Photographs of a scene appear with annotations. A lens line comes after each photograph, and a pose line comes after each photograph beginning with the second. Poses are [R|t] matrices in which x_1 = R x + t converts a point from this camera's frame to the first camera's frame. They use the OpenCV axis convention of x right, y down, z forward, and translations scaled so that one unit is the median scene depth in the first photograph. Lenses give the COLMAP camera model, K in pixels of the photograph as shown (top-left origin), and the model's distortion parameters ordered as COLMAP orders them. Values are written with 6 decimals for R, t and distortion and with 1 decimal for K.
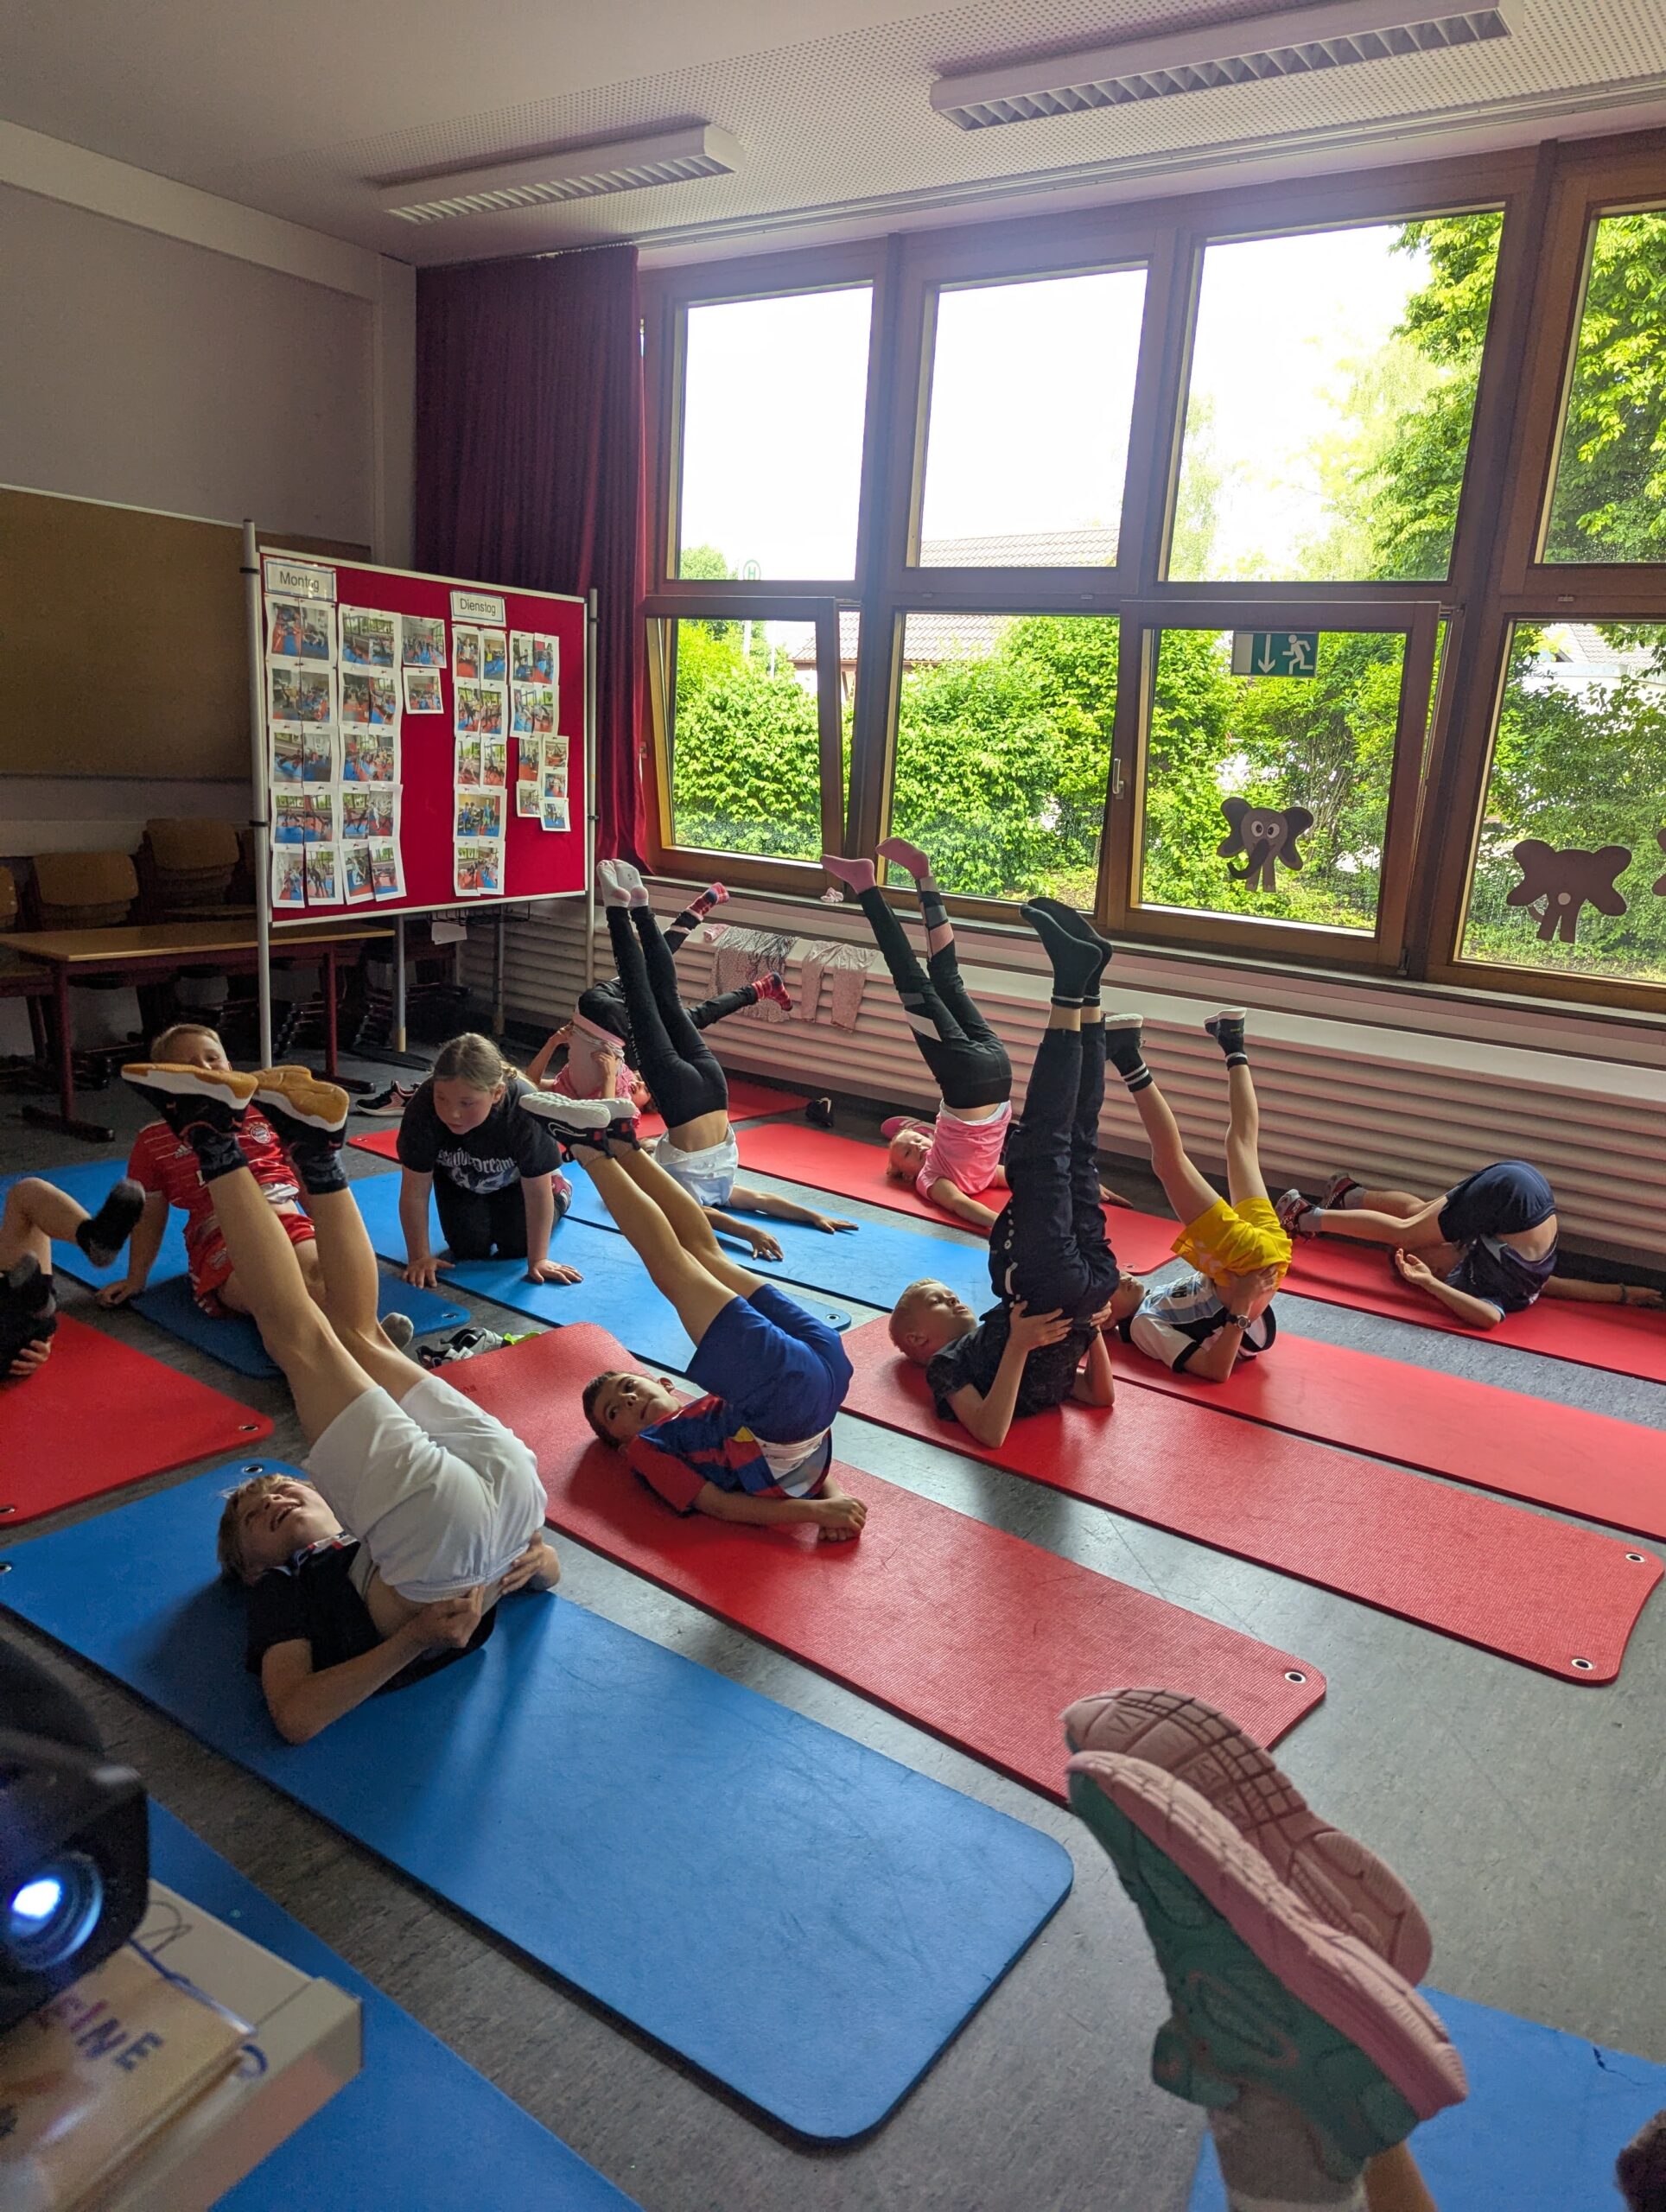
lens RADIAL K [[1557.1, 0, 821.2], [0, 1557.1, 1113.4], [0, 0, 1]] dist [0.076289, -0.061561]
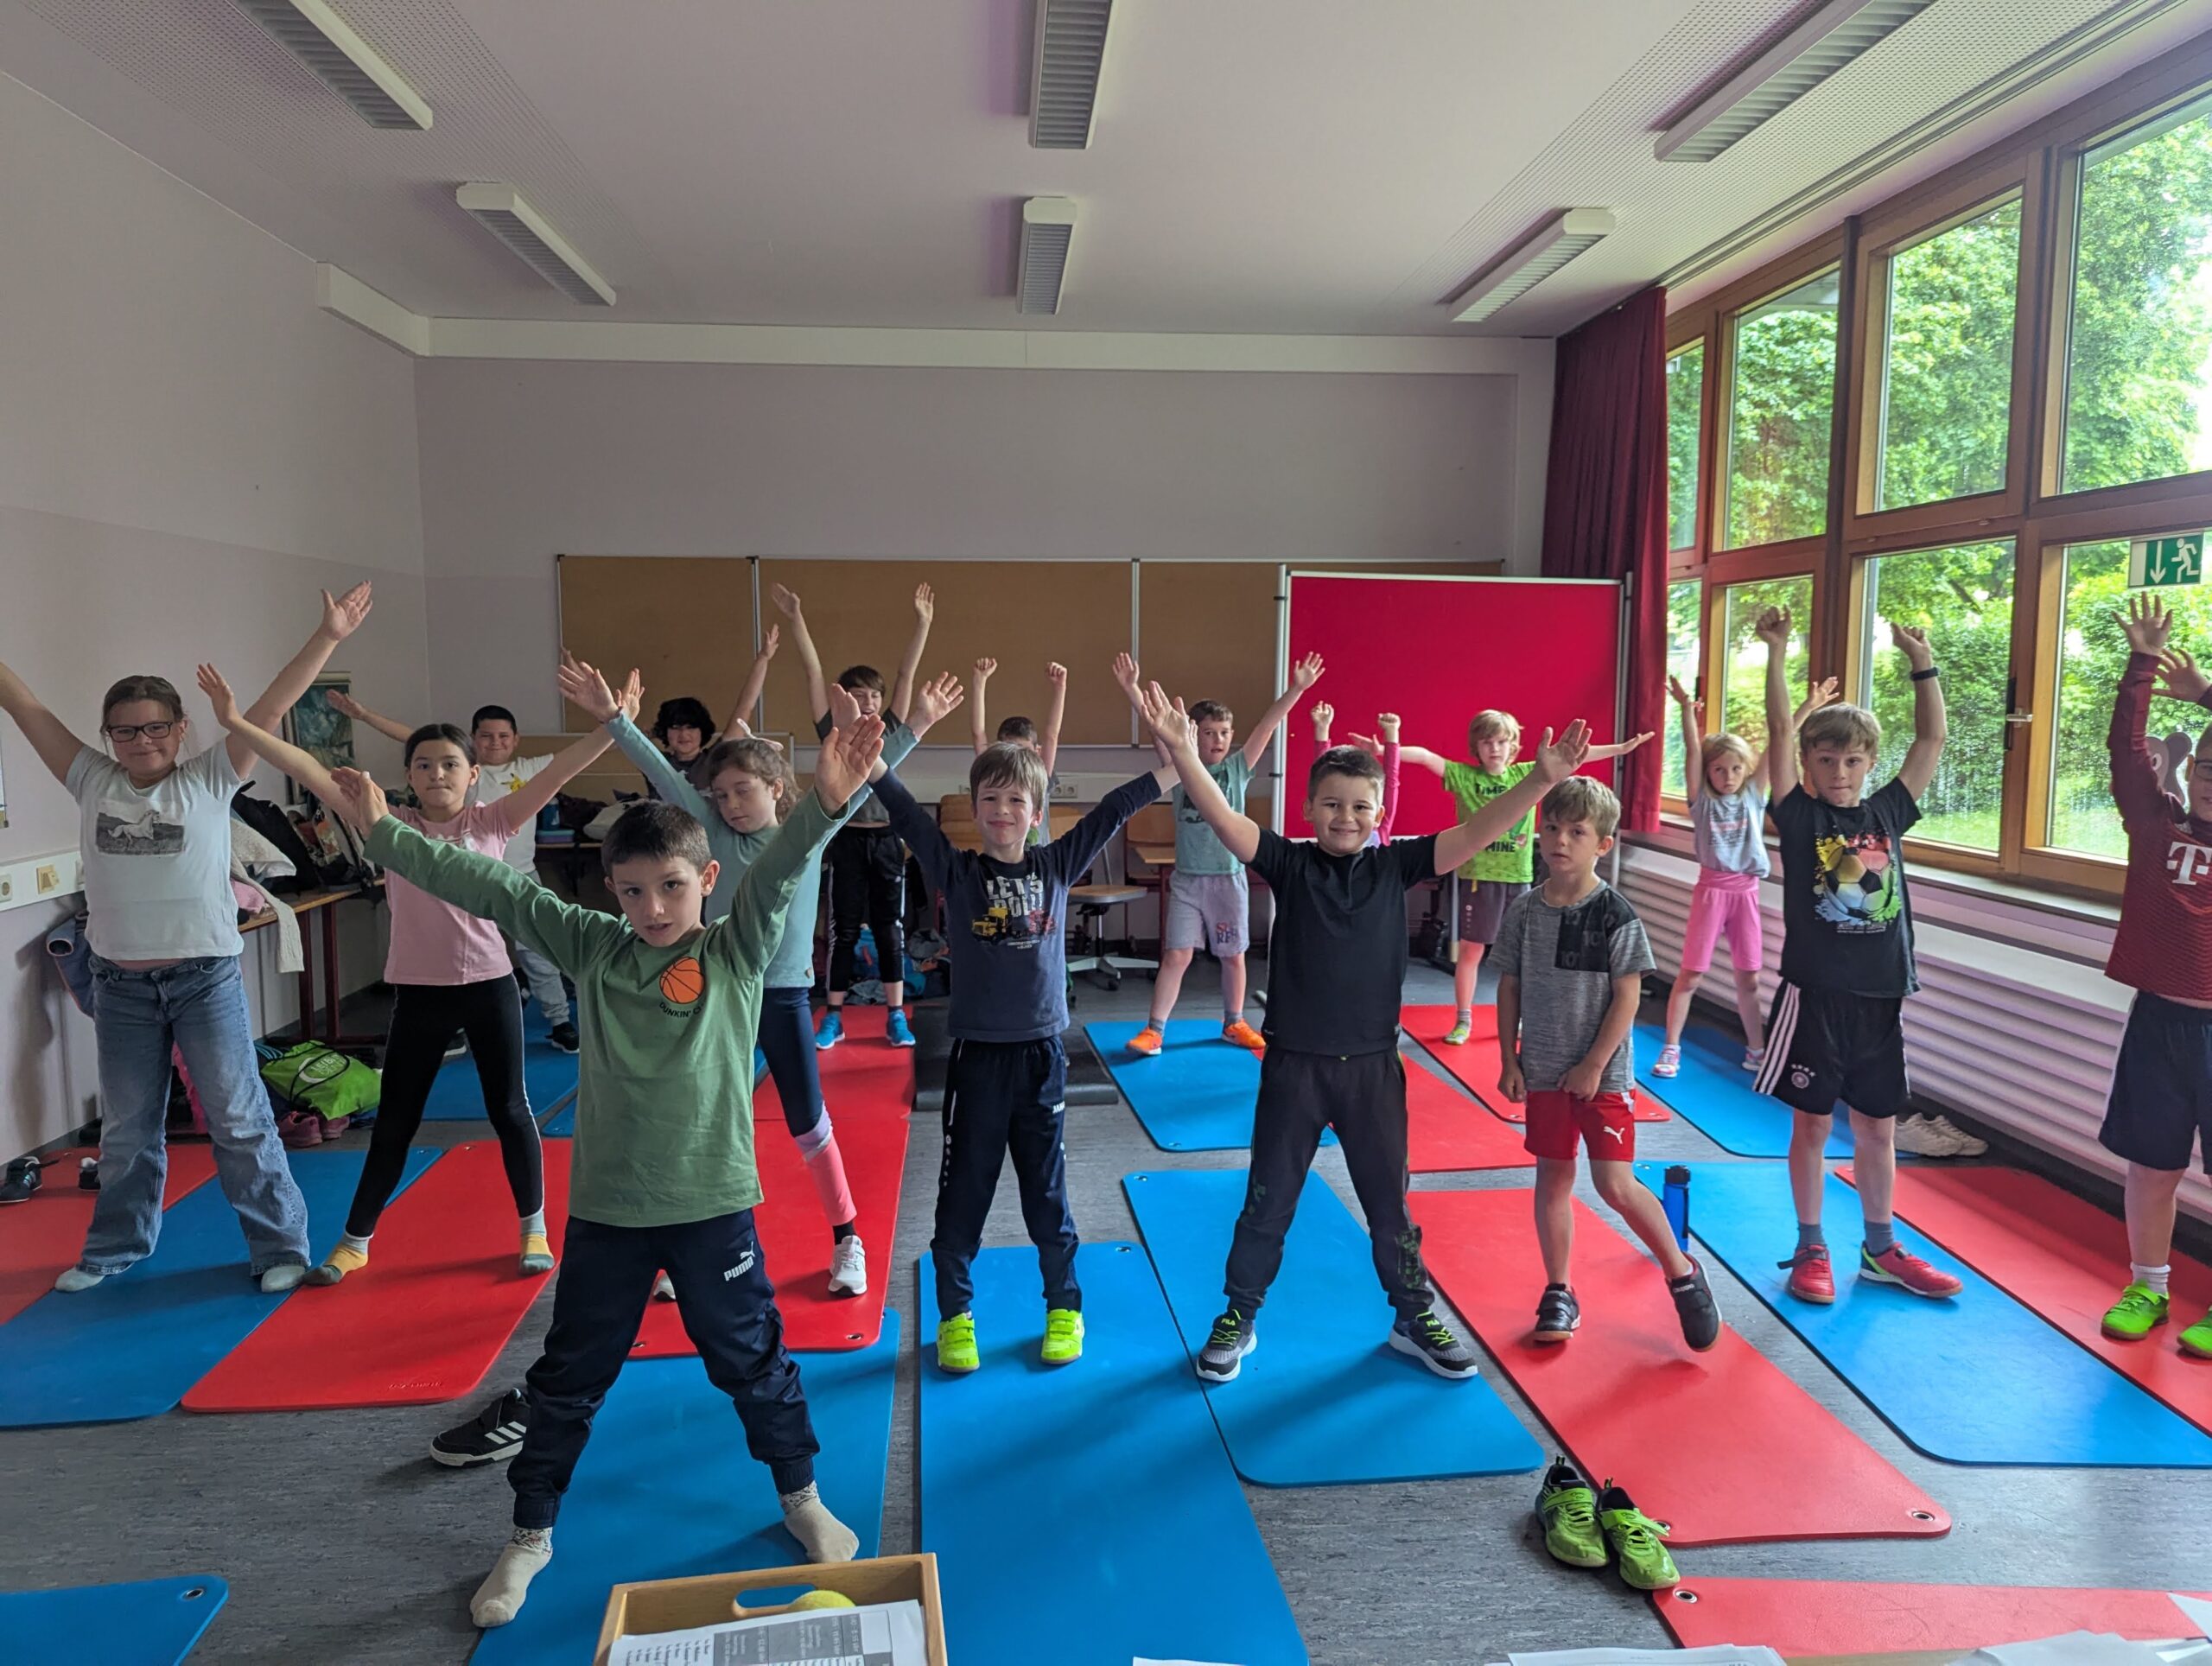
lens RADIAL K [[1557.1, 0, 1105.2], [0, 1557.1, 853.4], [0, 0, 1]] dist [0.076289, -0.061561]
pose [[0.630018, 0.025289, -0.776169, 0.584655], [-0.146708, 0.985348, -0.086979, 0.027592], [0.762597, 0.168668, 0.624497, 0.033528]]
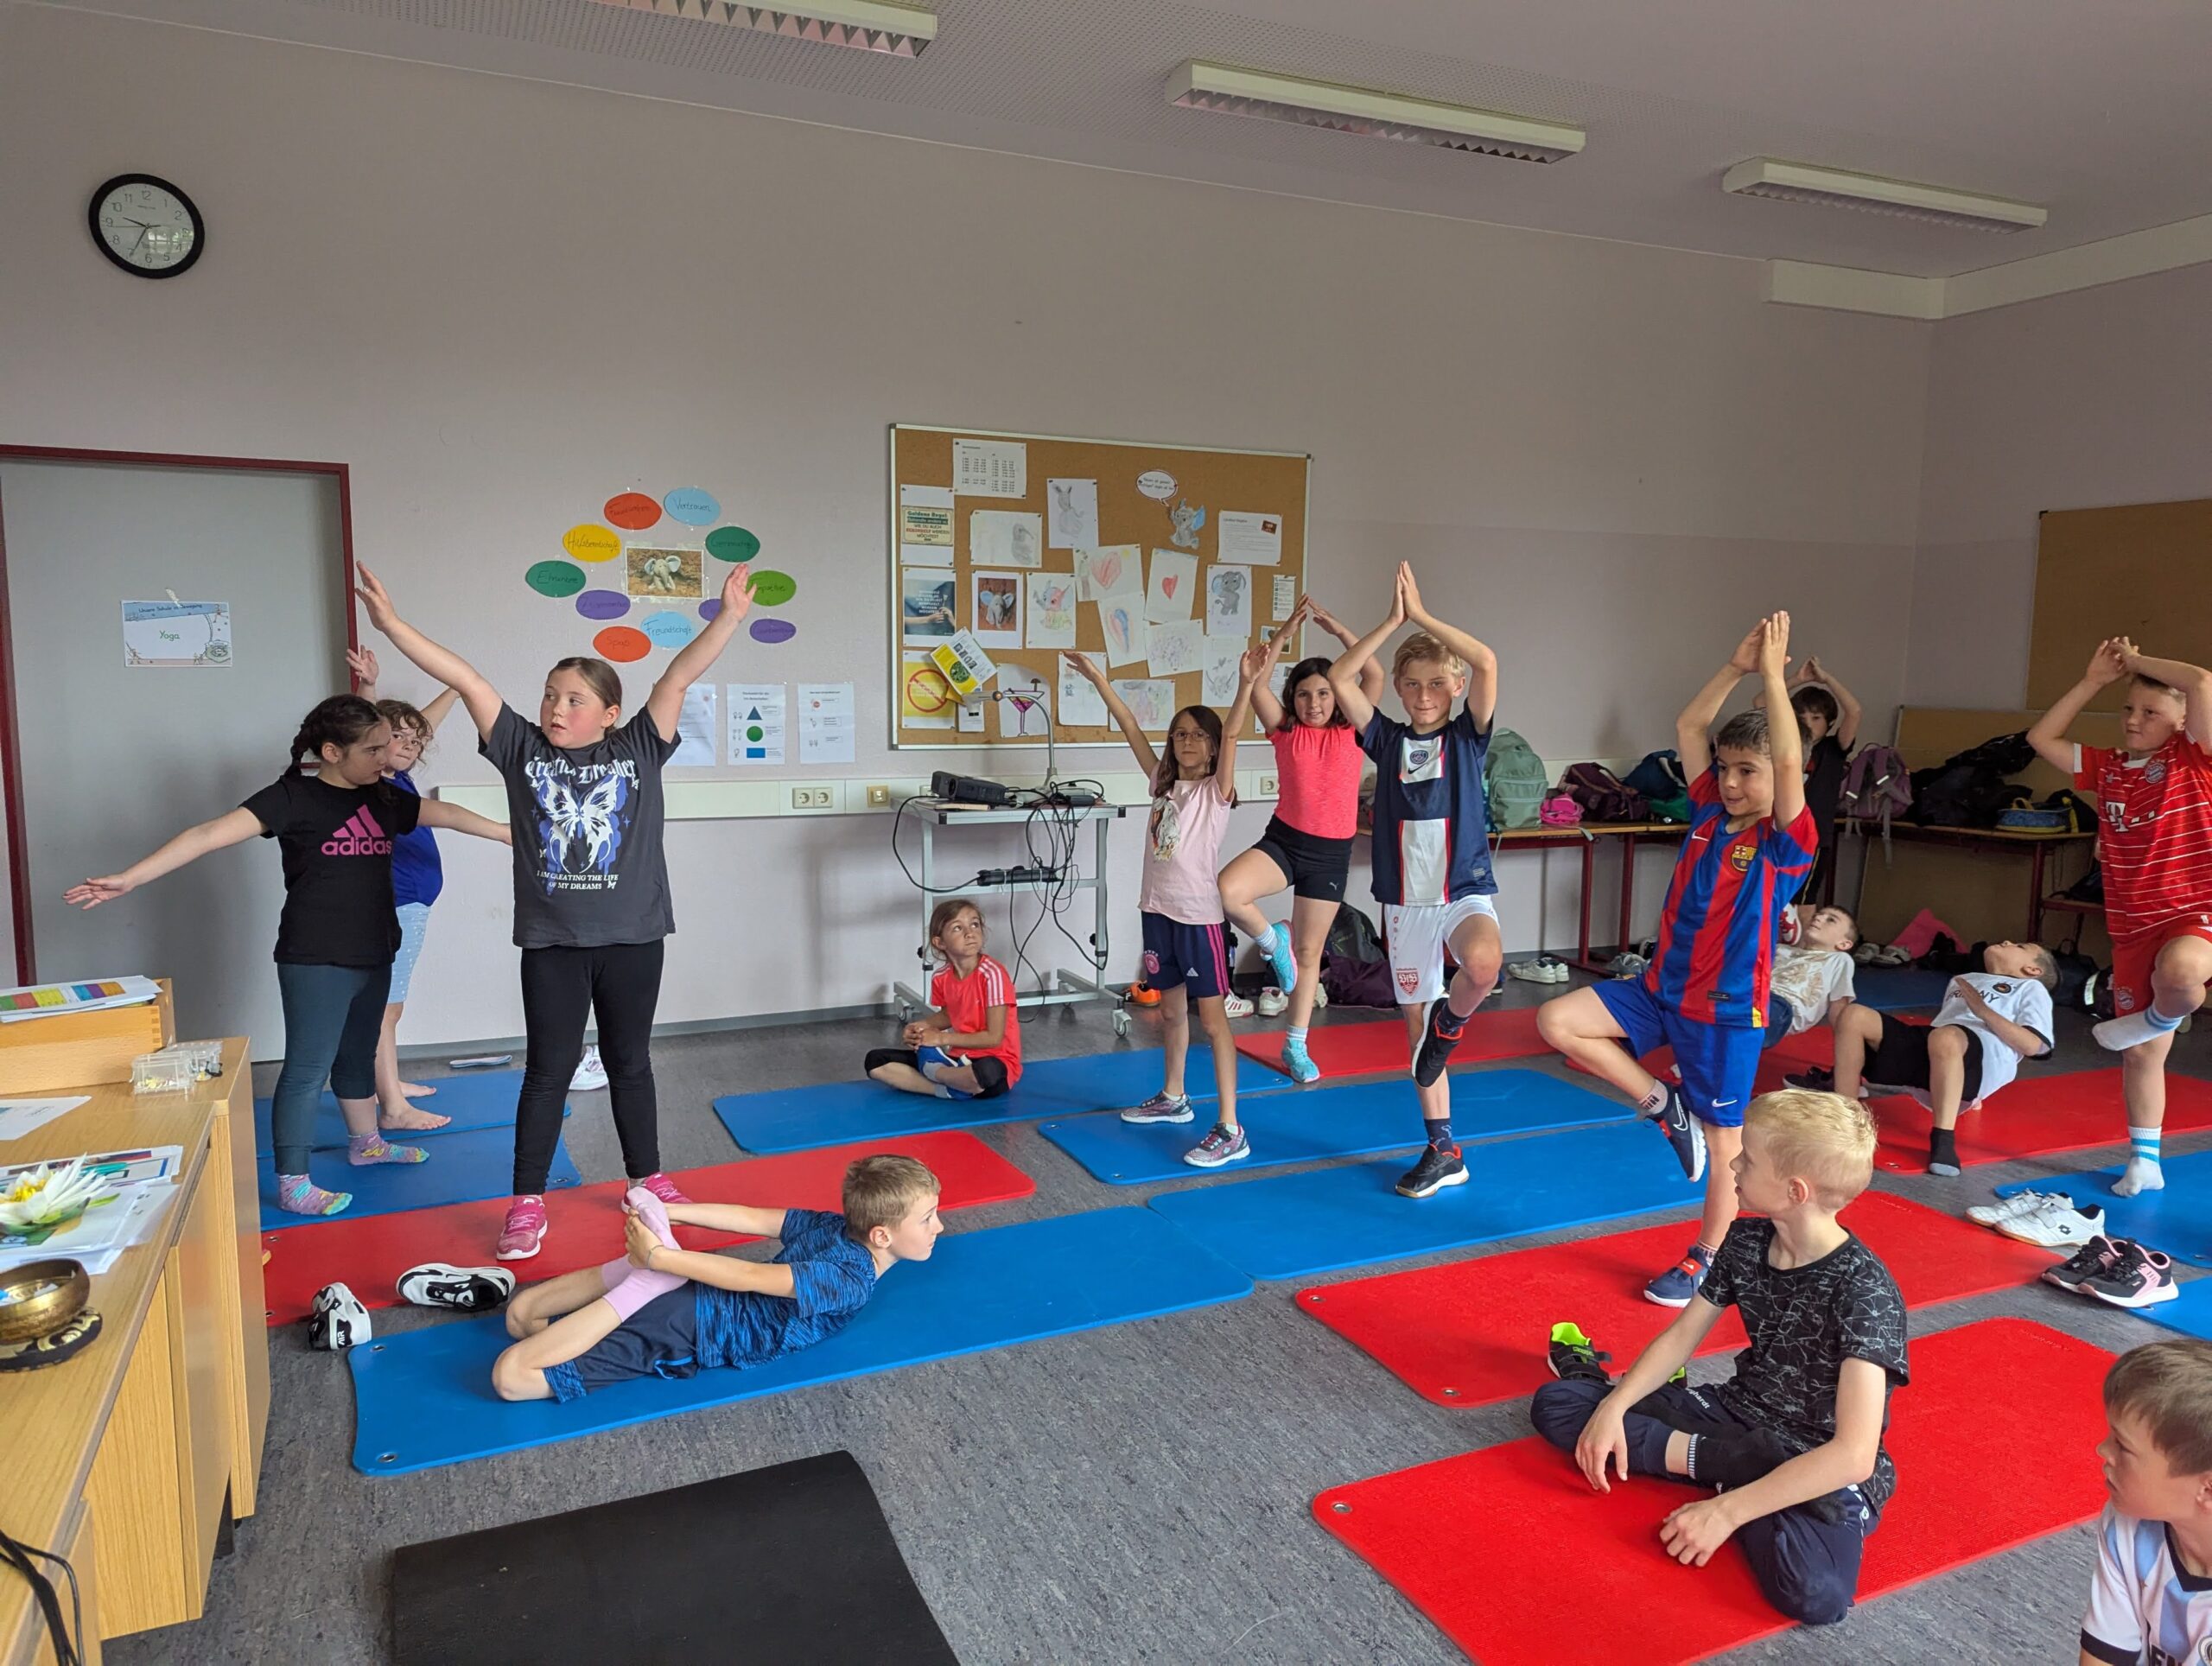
lens RADIAL K [[1557.1, 0, 1105.2], [0, 1557.1, 853.4], [0, 0, 1]] dist [0.076289, -0.061561]
pose [[-0.512959, 0.041071, -0.857430, 0.651503], [-0.235508, 0.953795, 0.186579, -0.090080], [0.825475, 0.297639, -0.479585, 0.578798]]
